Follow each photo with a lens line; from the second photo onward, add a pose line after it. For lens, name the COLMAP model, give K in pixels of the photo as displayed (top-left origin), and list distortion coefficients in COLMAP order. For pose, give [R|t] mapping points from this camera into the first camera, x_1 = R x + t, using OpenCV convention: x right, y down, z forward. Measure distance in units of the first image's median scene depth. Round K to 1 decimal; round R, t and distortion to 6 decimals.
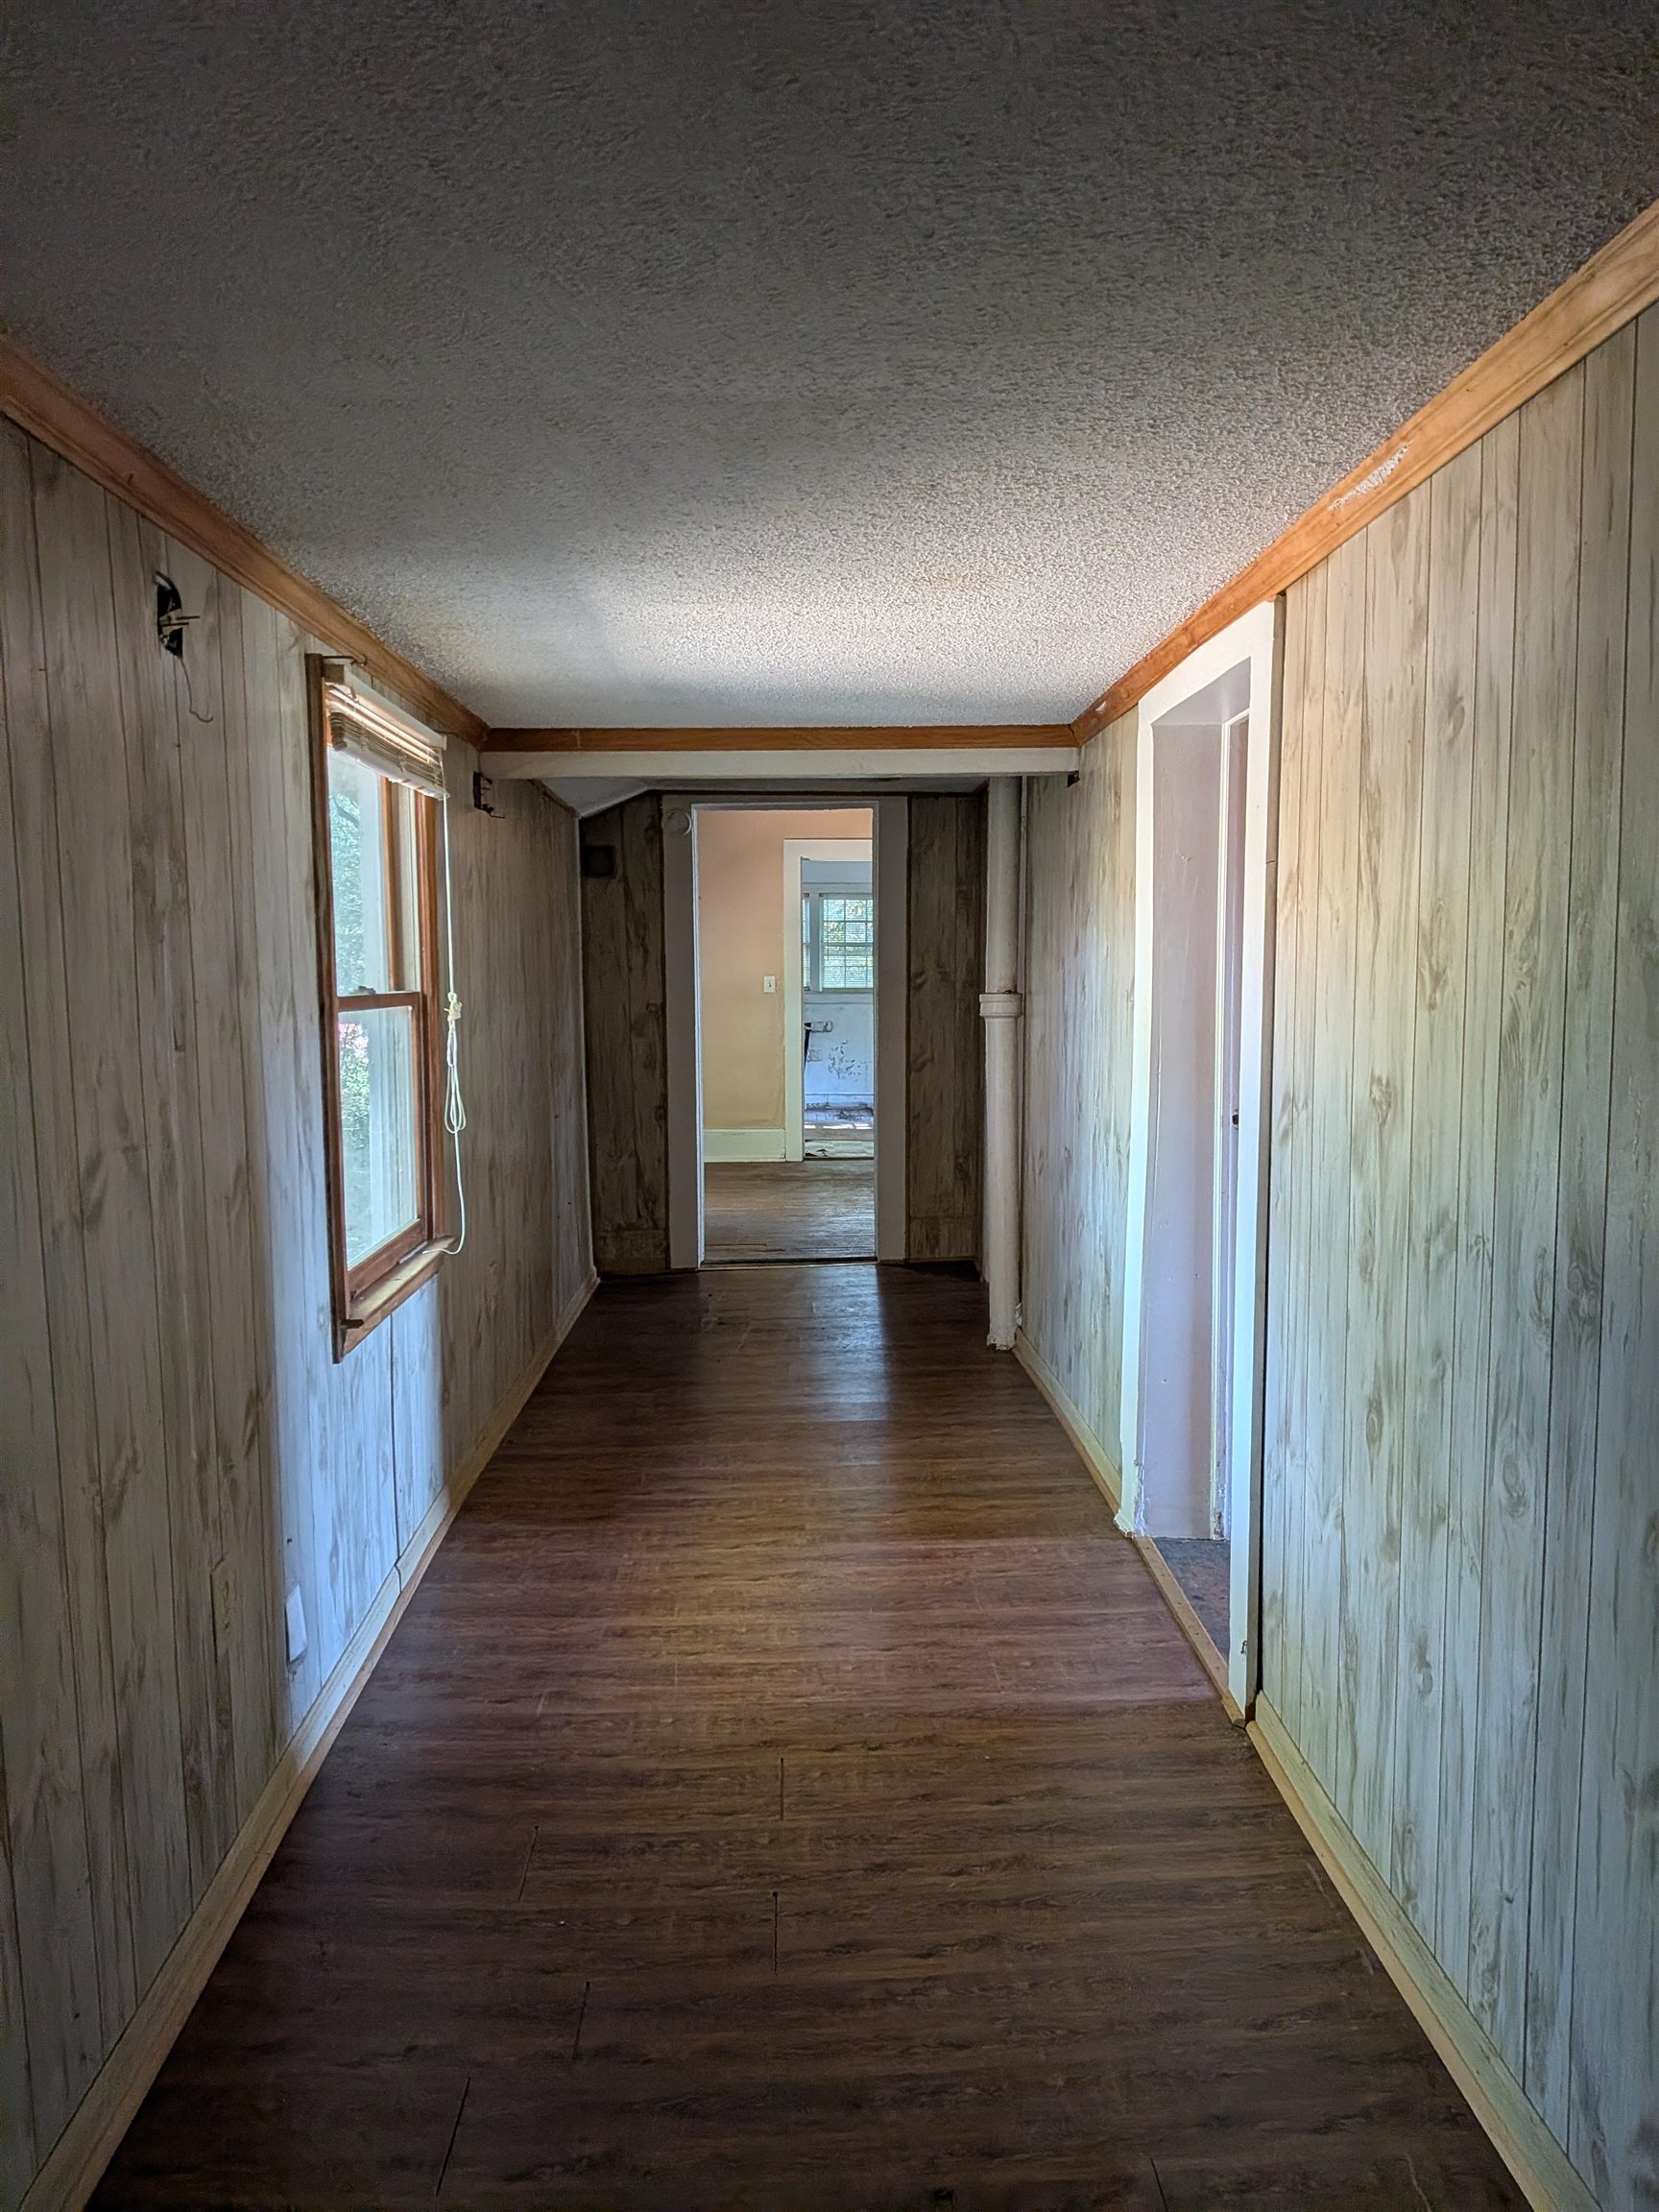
lens RADIAL K [[1623.8, 0, 843.5], [0, 1623.8, 1096.5], [0, 0, 1]] dist [0.004550, 0.004091]
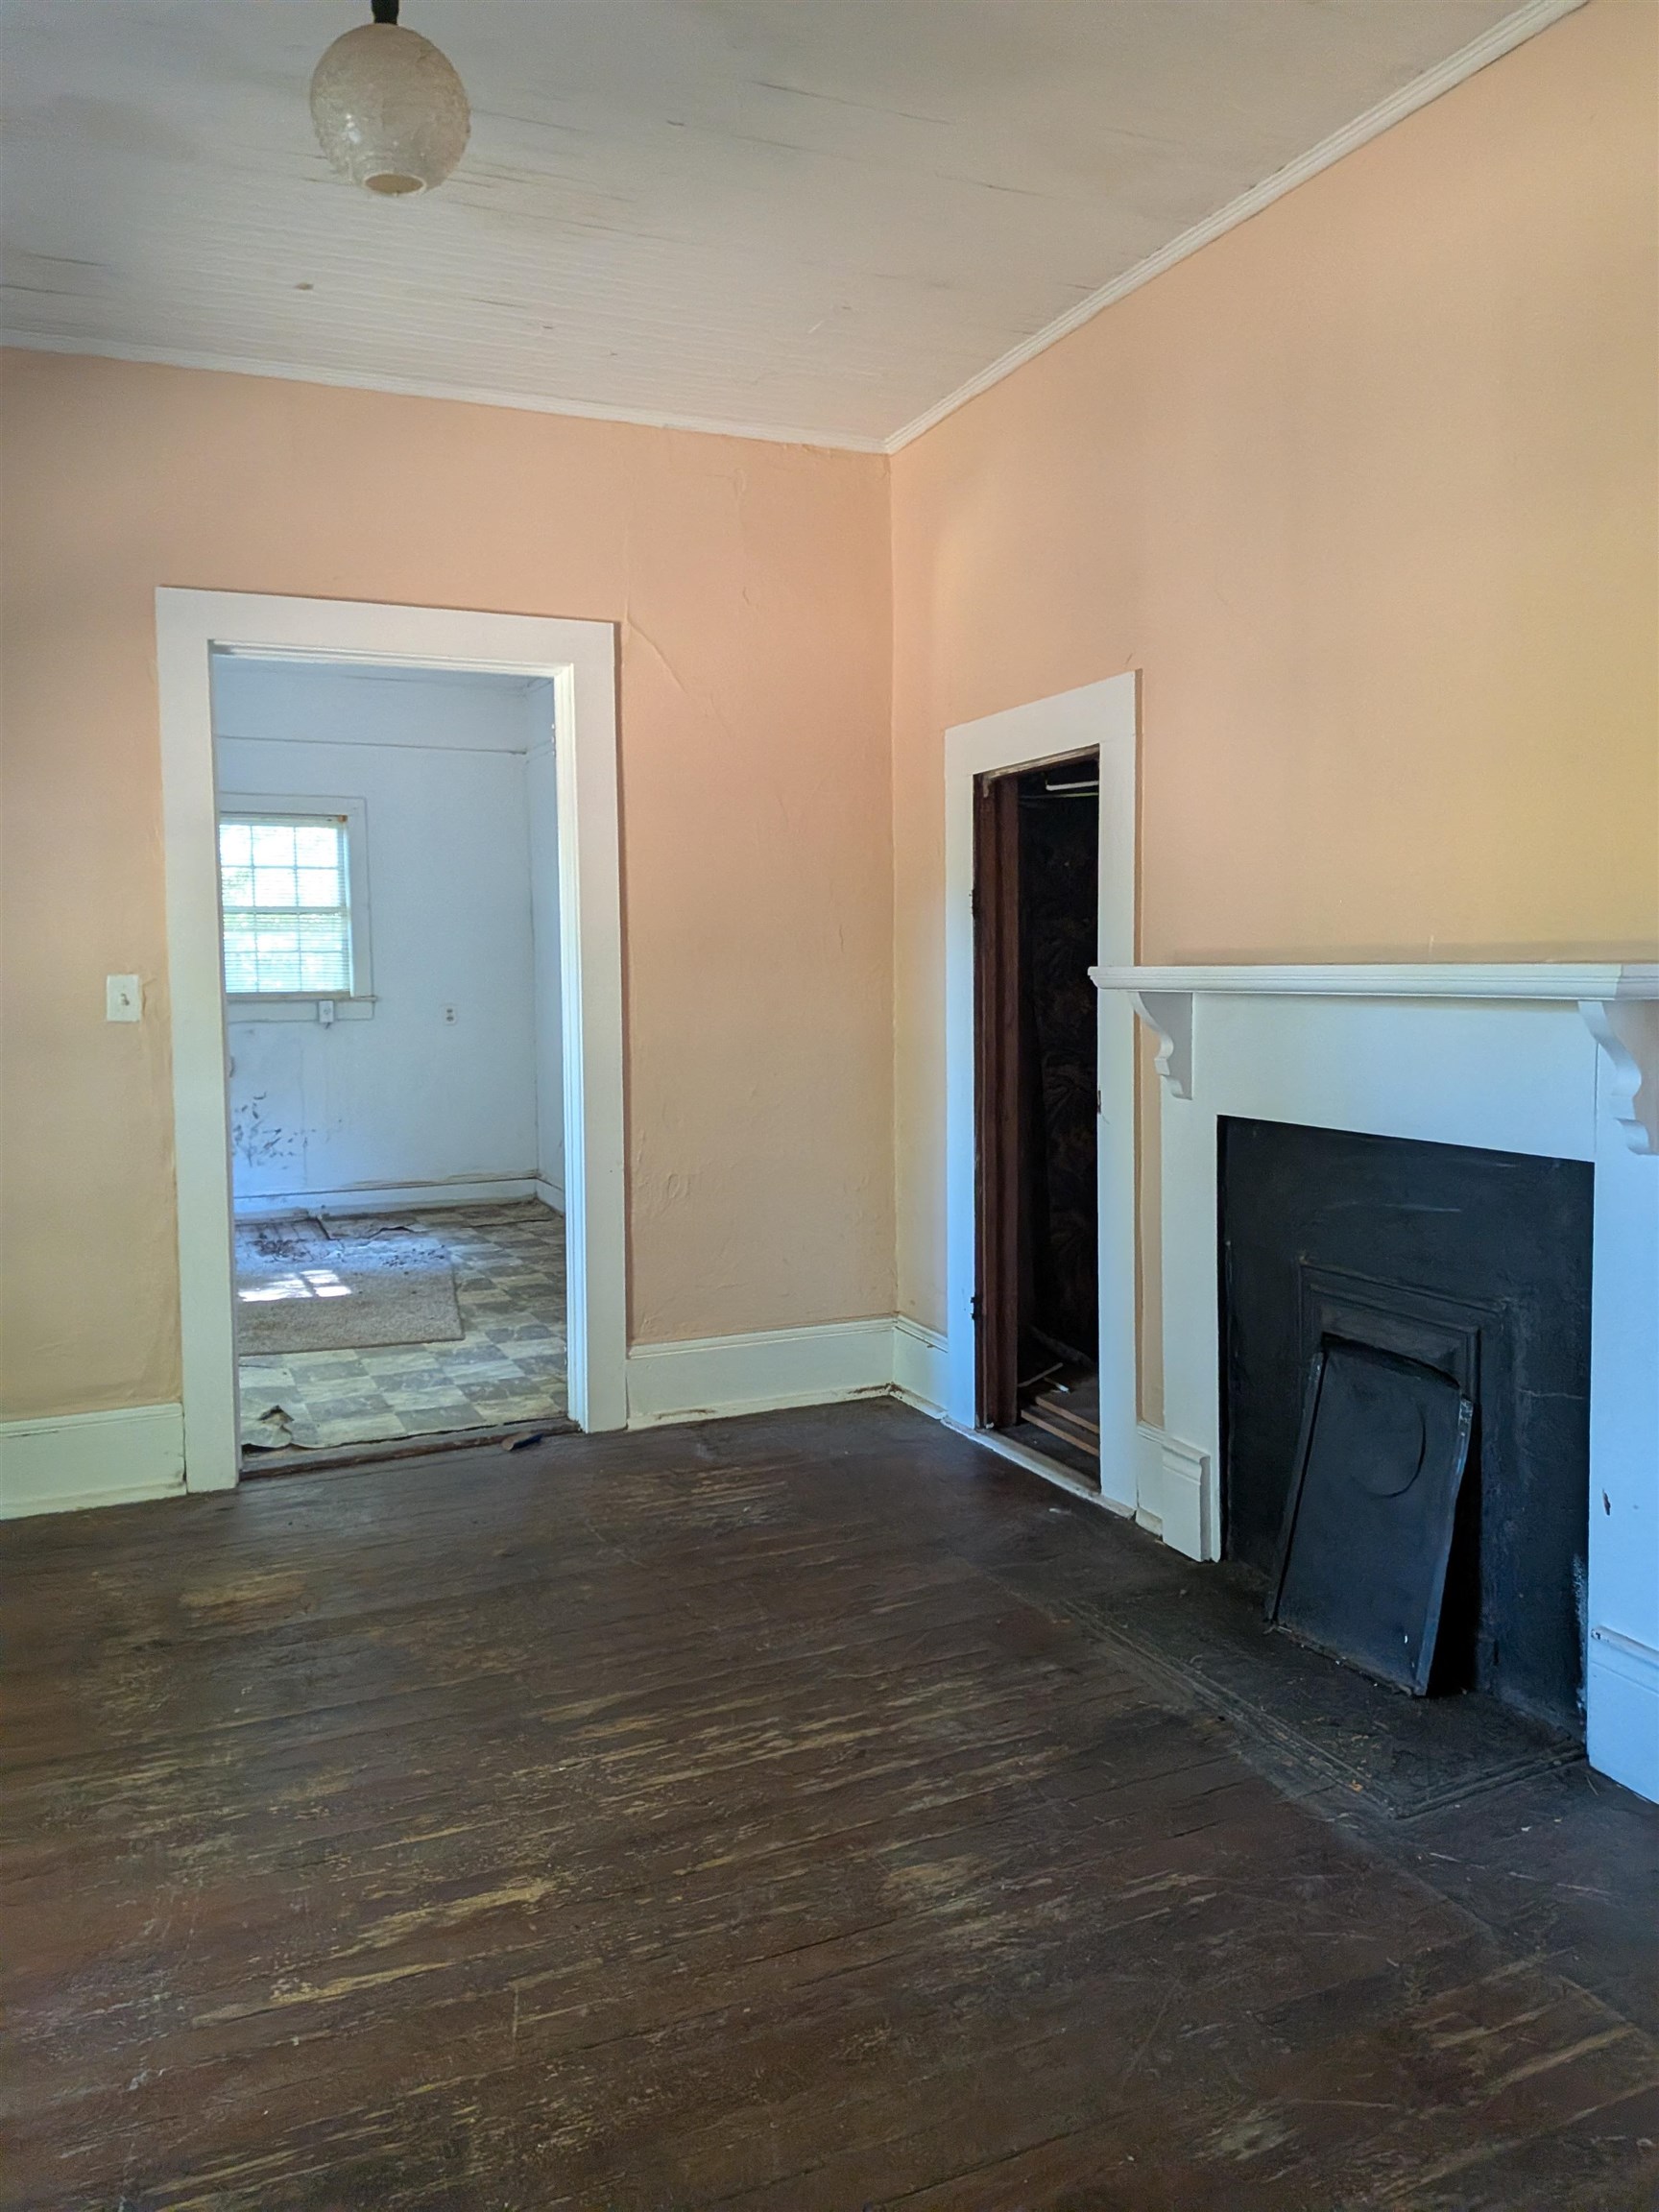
lens RADIAL K [[1623.8, 0, 843.5], [0, 1623.8, 1096.5], [0, 0, 1]] dist [0.004550, 0.004091]
pose [[0.924855, -0.034408, 0.378760, -0.035051], [0.033739, 0.999395, 0.008406, -0.045181], [-0.378820, 0.005004, 0.925457, 0.611988]]
